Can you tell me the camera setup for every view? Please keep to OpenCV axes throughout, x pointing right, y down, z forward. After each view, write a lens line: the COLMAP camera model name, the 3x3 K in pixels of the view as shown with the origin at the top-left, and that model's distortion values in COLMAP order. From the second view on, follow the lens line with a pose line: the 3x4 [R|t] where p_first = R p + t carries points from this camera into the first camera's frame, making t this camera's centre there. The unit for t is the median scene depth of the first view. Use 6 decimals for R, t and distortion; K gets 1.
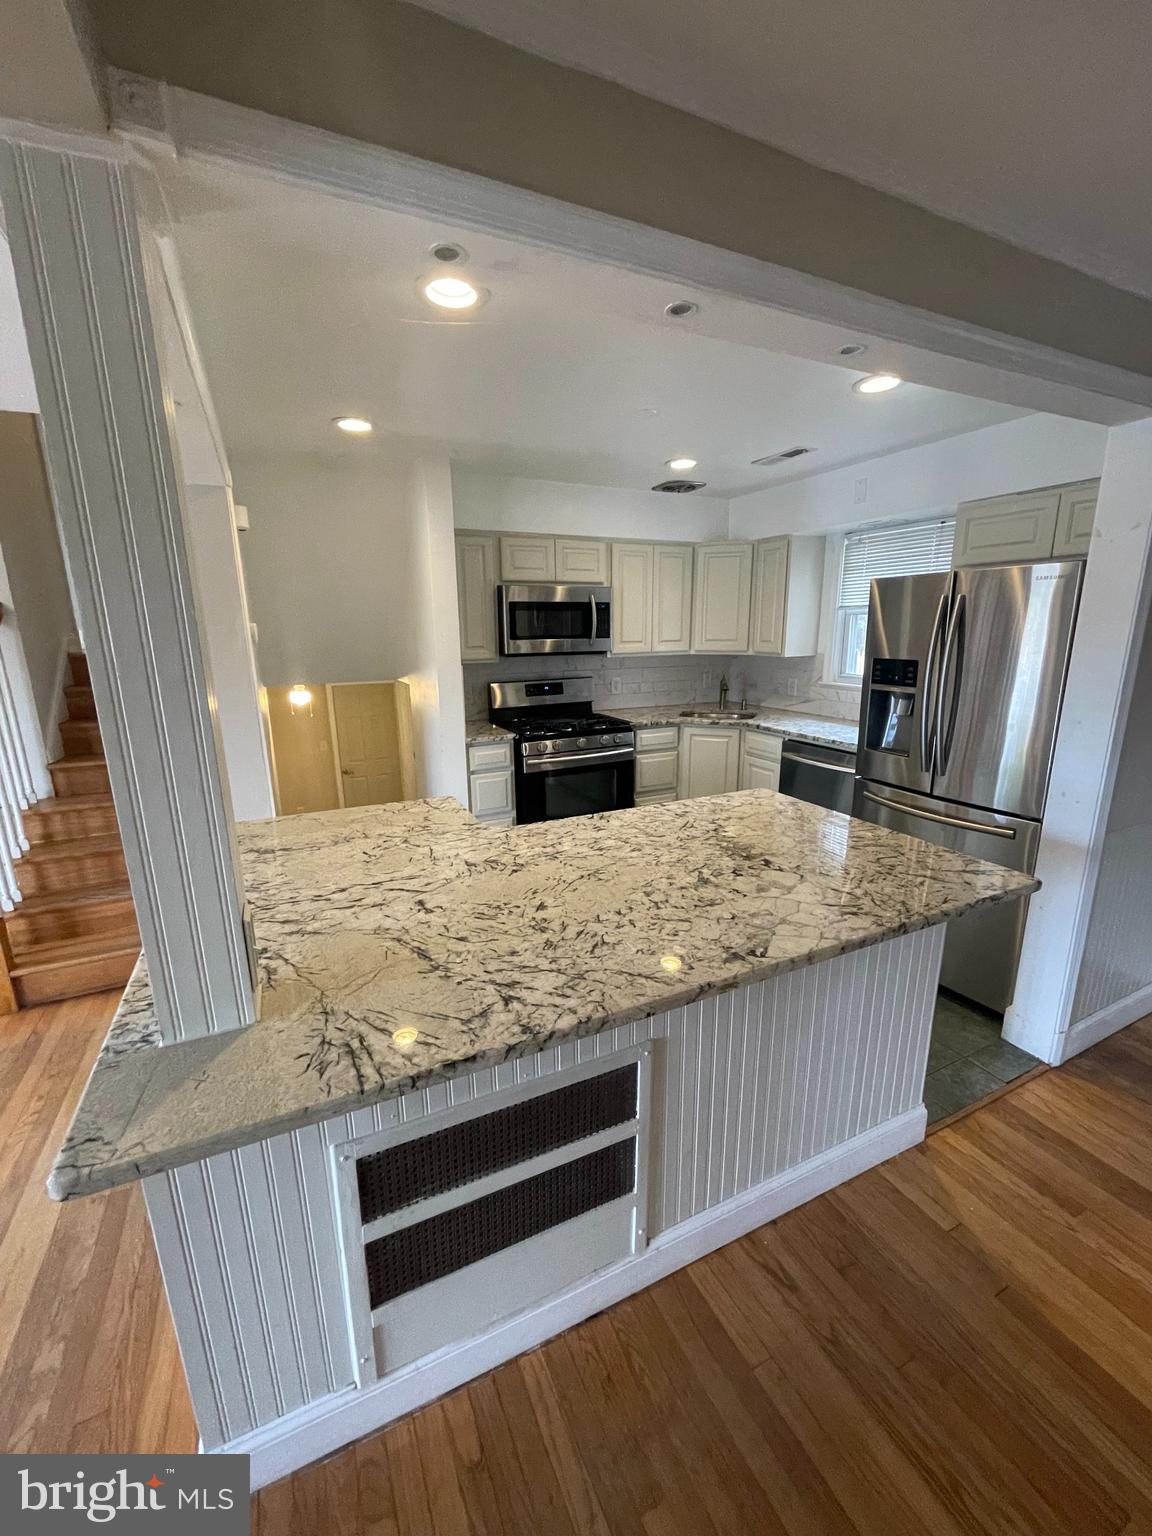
lens RADIAL K [[618.1, 0, 577.8], [0, 618.1, 771.6], [0, 0, 1]] dist [-0.002477, -0.000183]
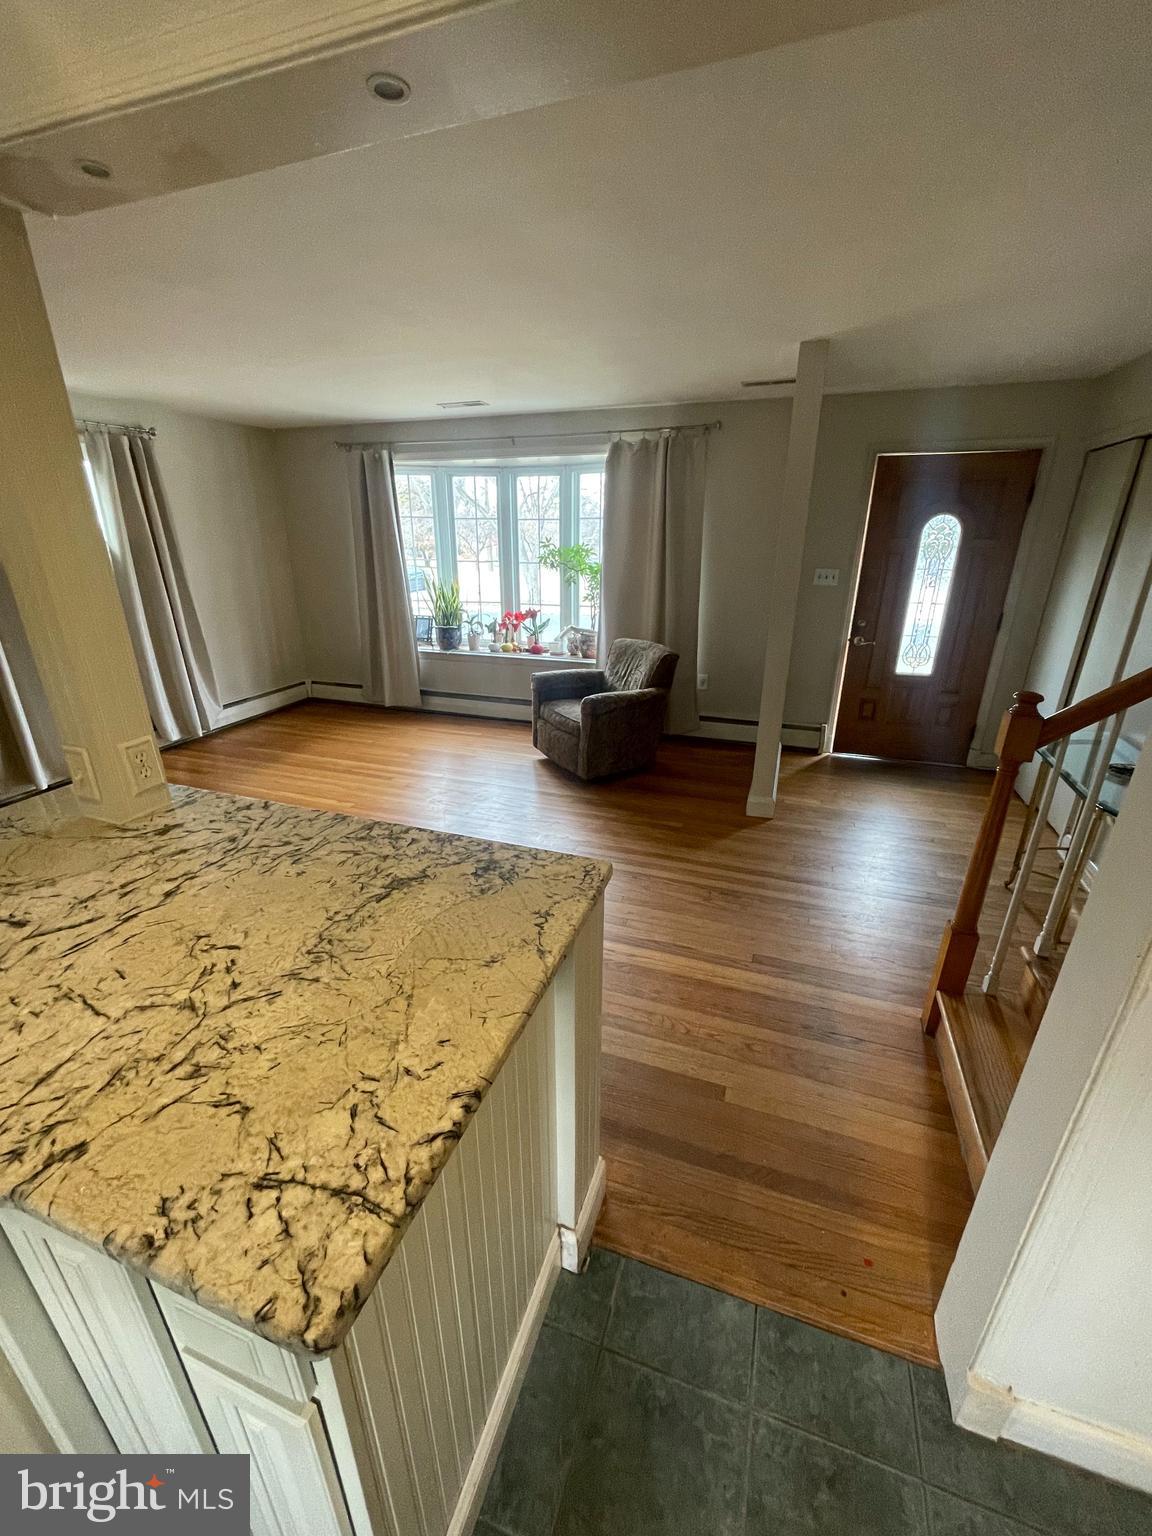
lens RADIAL K [[618.1, 0, 577.8], [0, 618.1, 771.6], [0, 0, 1]] dist [-0.002477, -0.000183]
pose [[-0.707541, 0.264738, -0.655209, -0.237152], [-0.159408, 0.843487, 0.512951, -0.343067], [0.688458, 0.467380, -0.554600, 1.444262]]
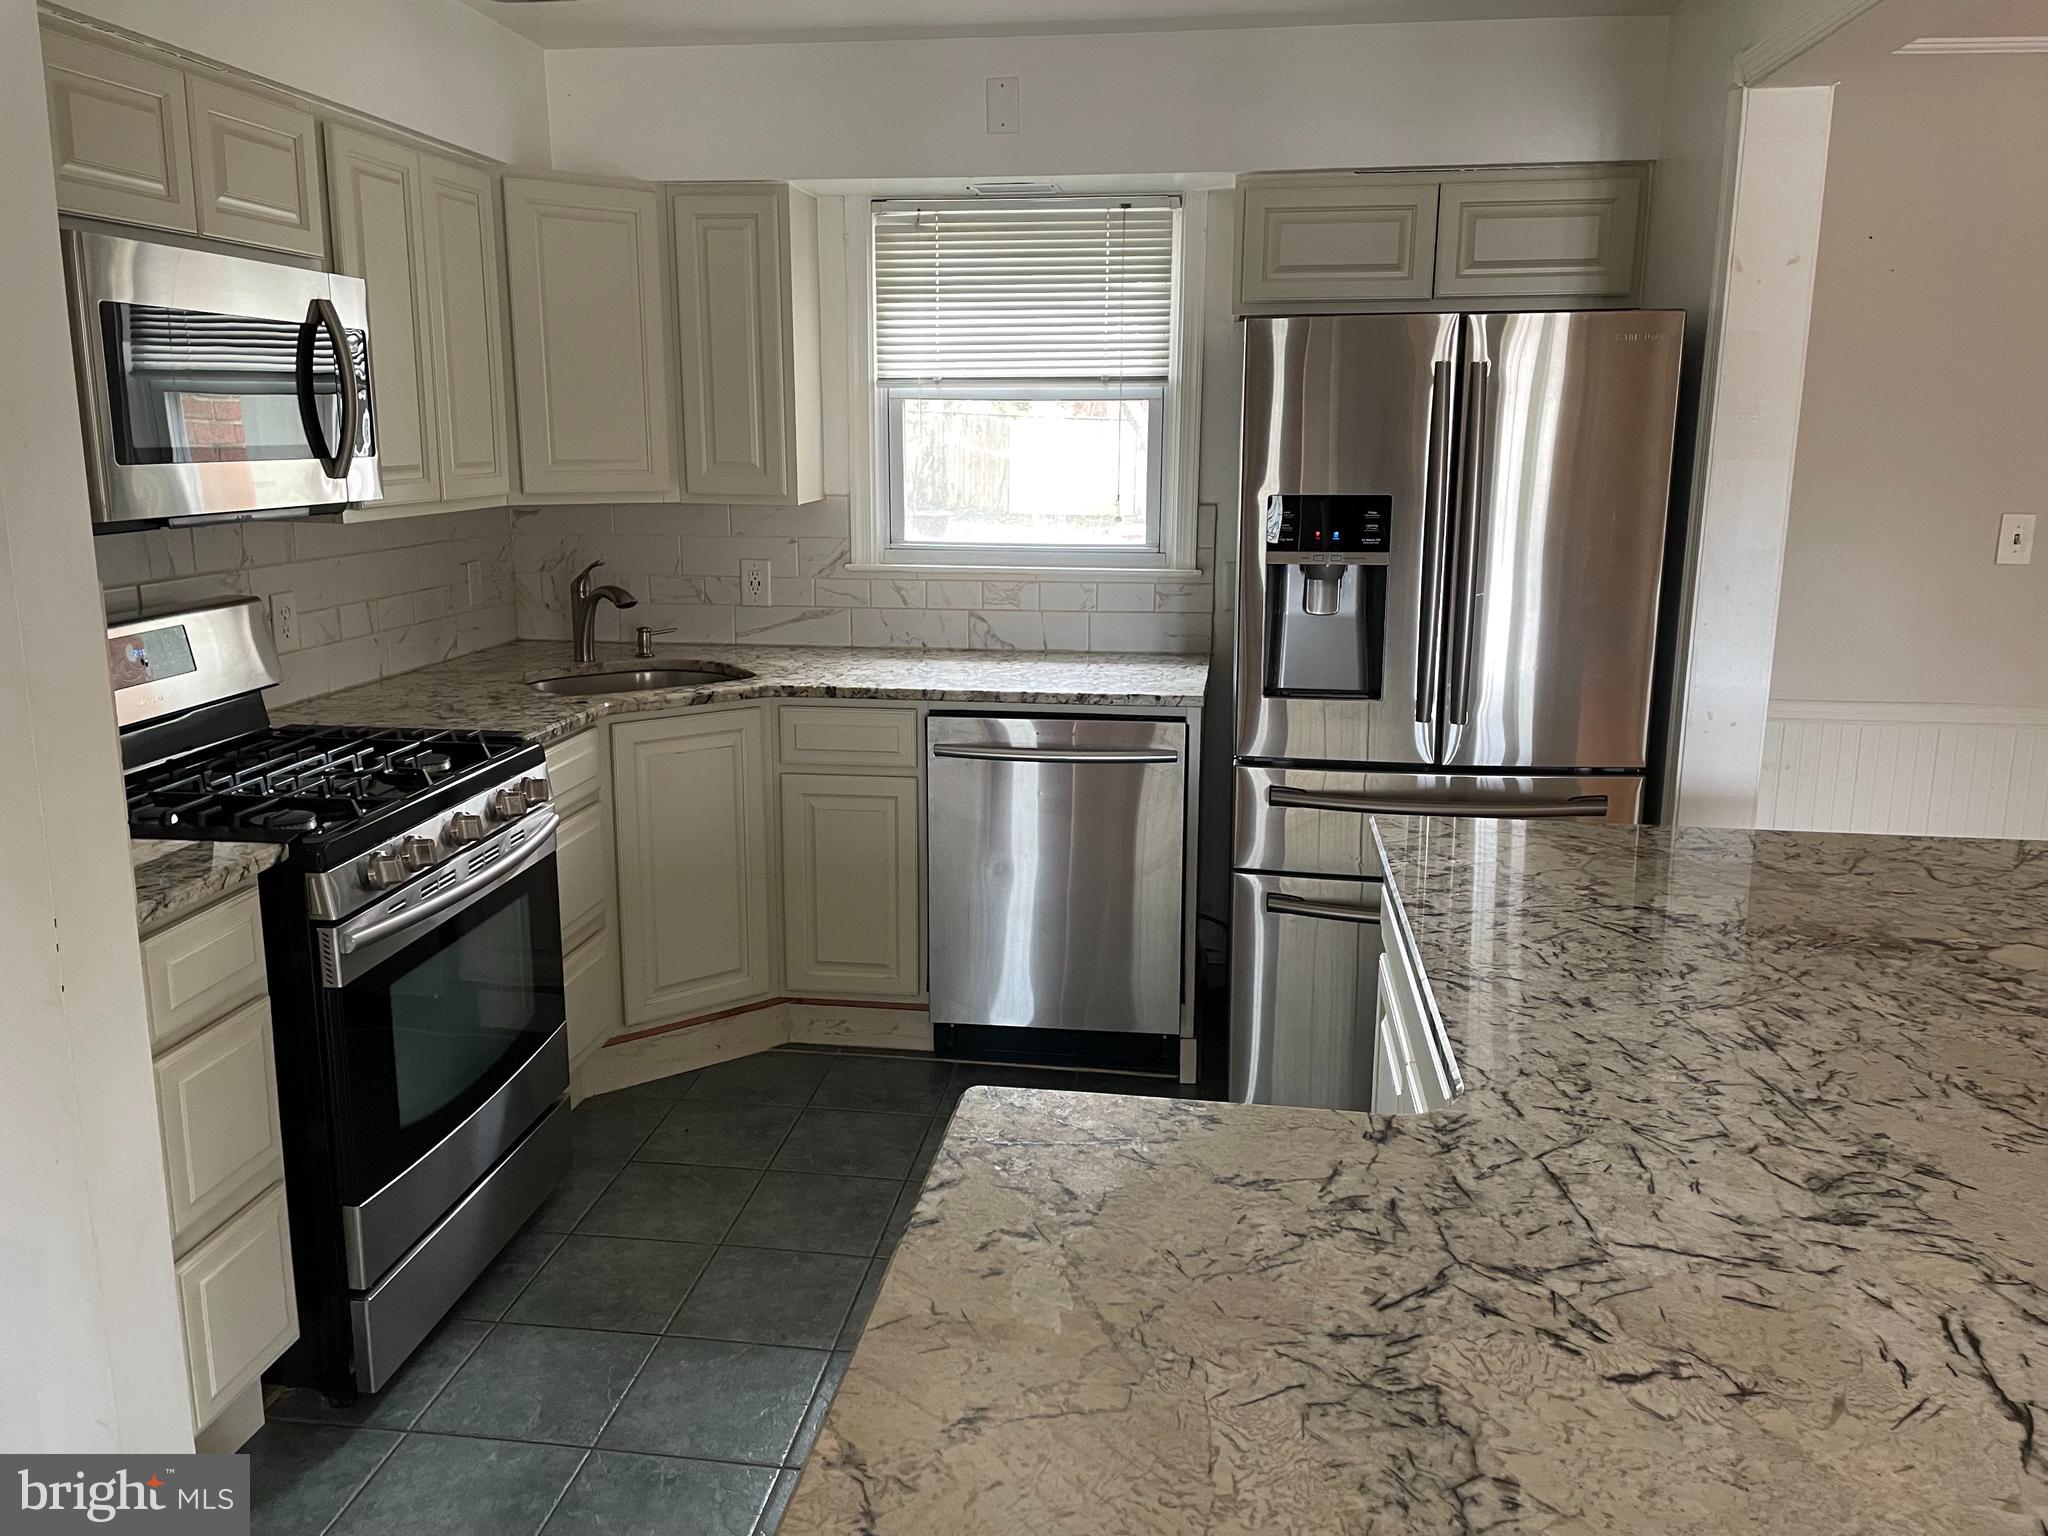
lens RADIAL K [[1538.0, 0, 1013.4], [0, 1538.0, 738.2], [0, 0, 1]] dist [0.099561, -0.126145]
pose [[0.557107, -0.153257, 0.816176, -0.895375], [0.183209, 0.981289, 0.059206, -0.172907], [-0.809979, 0.116547, 0.574761, 0.816442]]
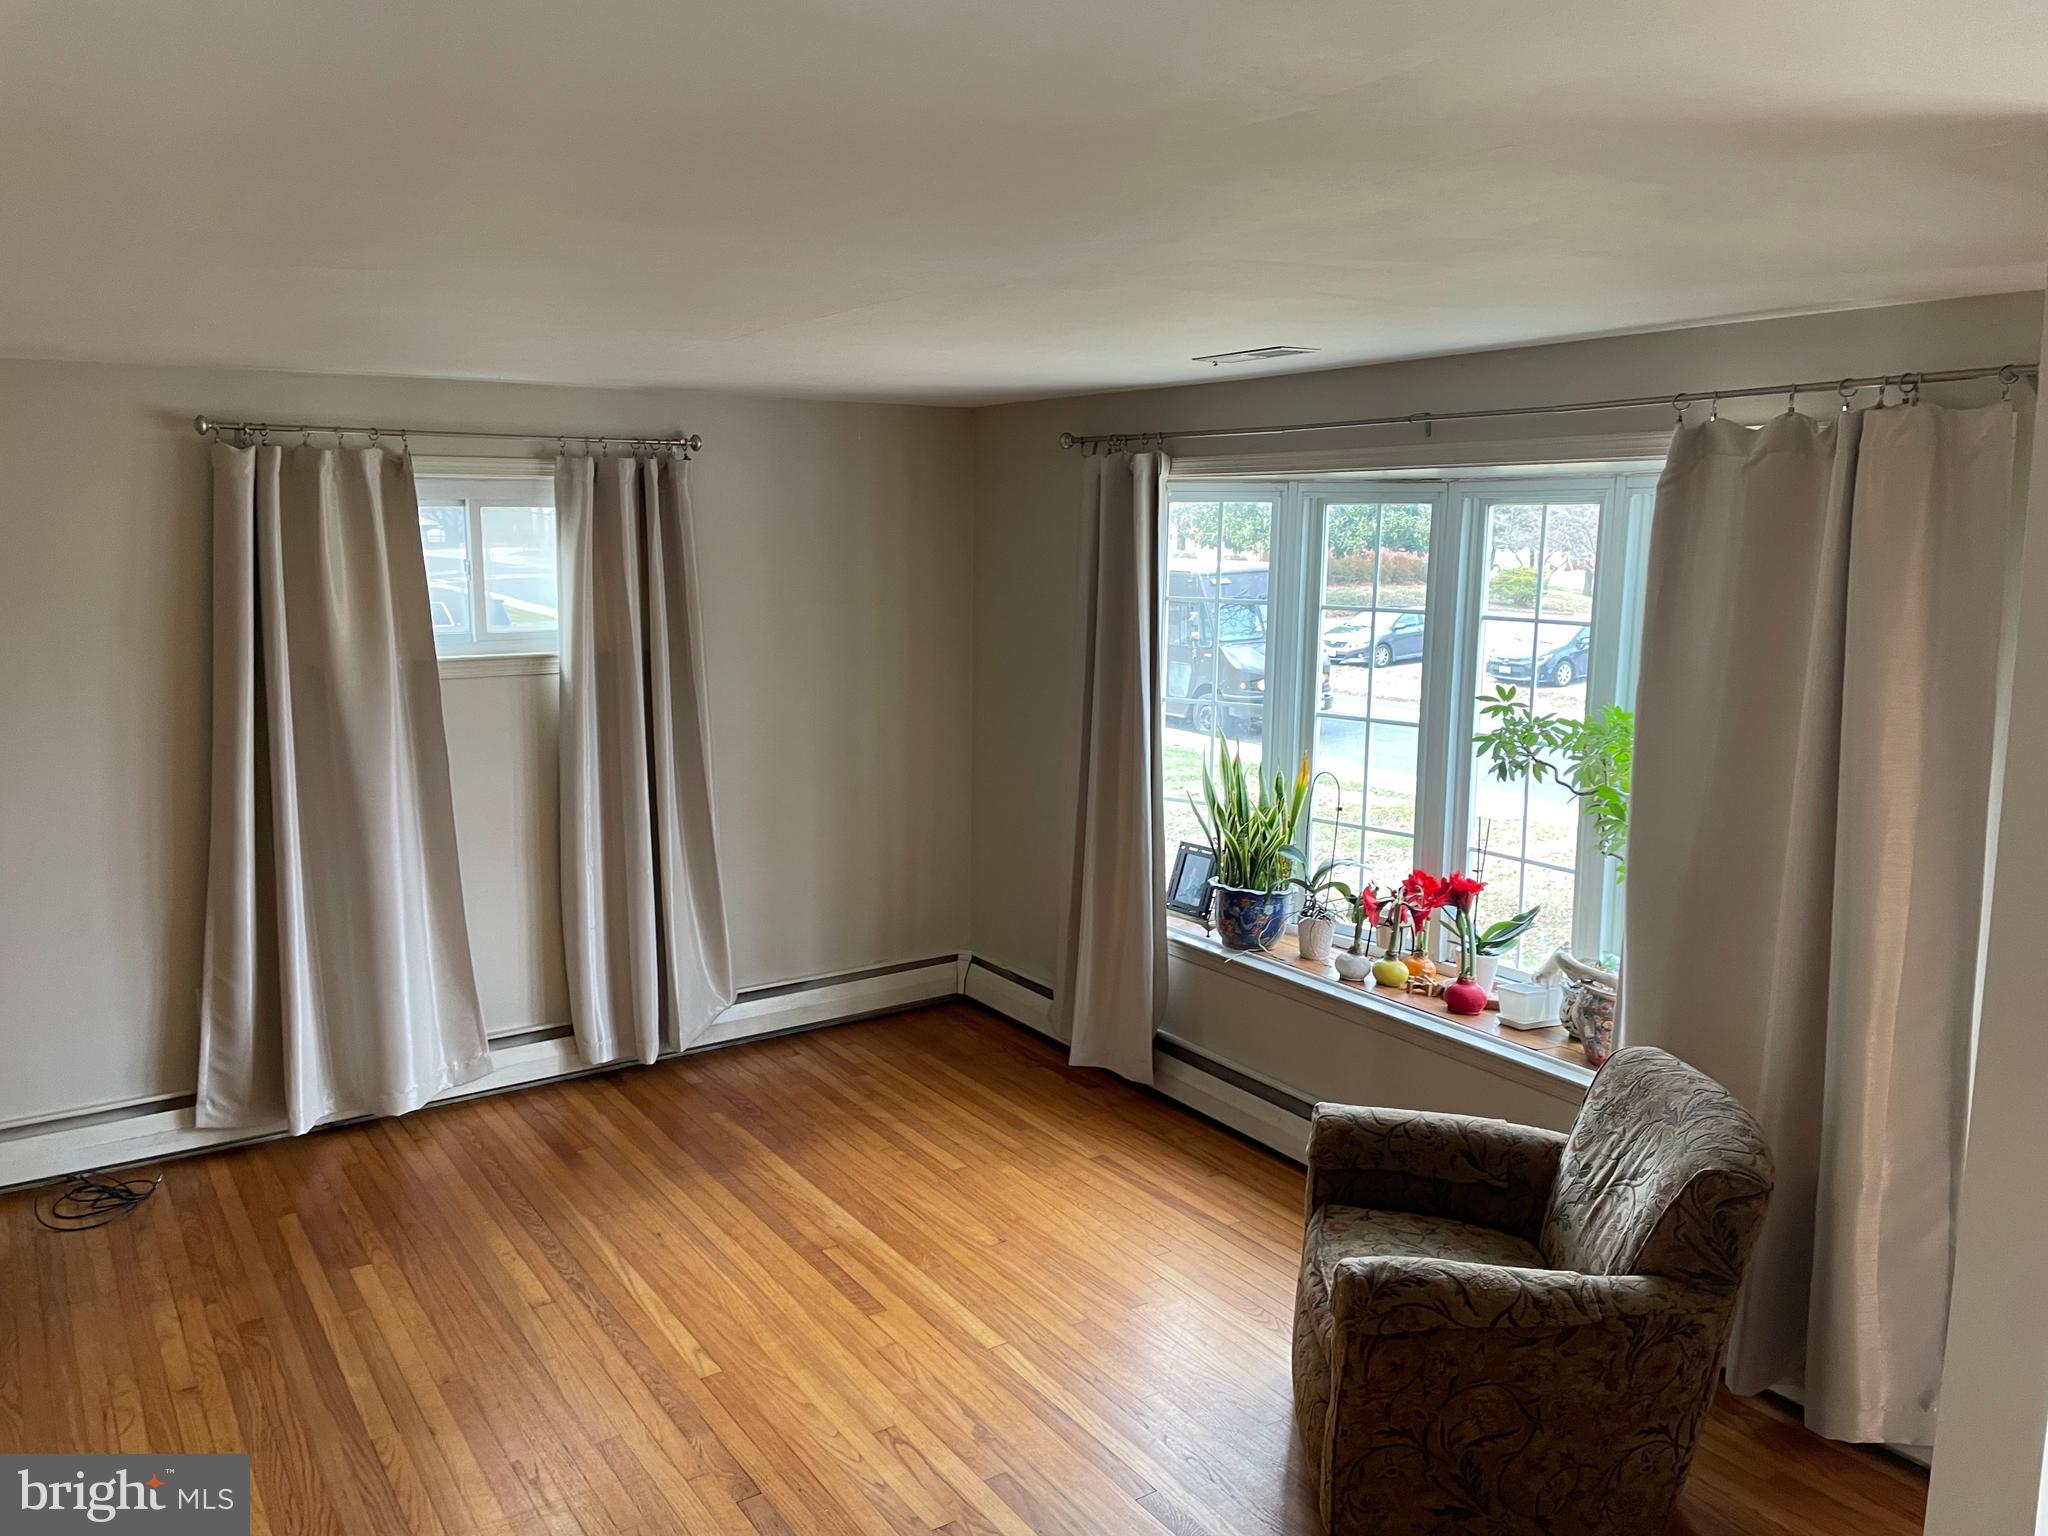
lens RADIAL K [[1530.3, 0, 1000.5], [0, 1530.3, 757.2], [0, 0, 1]] dist [0.099083, -0.126852]
pose [[-0.991718, 0.029853, -0.124920, -1.205155], [-0.020184, 0.924302, 0.381129, -0.551630], [0.126842, 0.380494, -0.916044, 1.376514]]
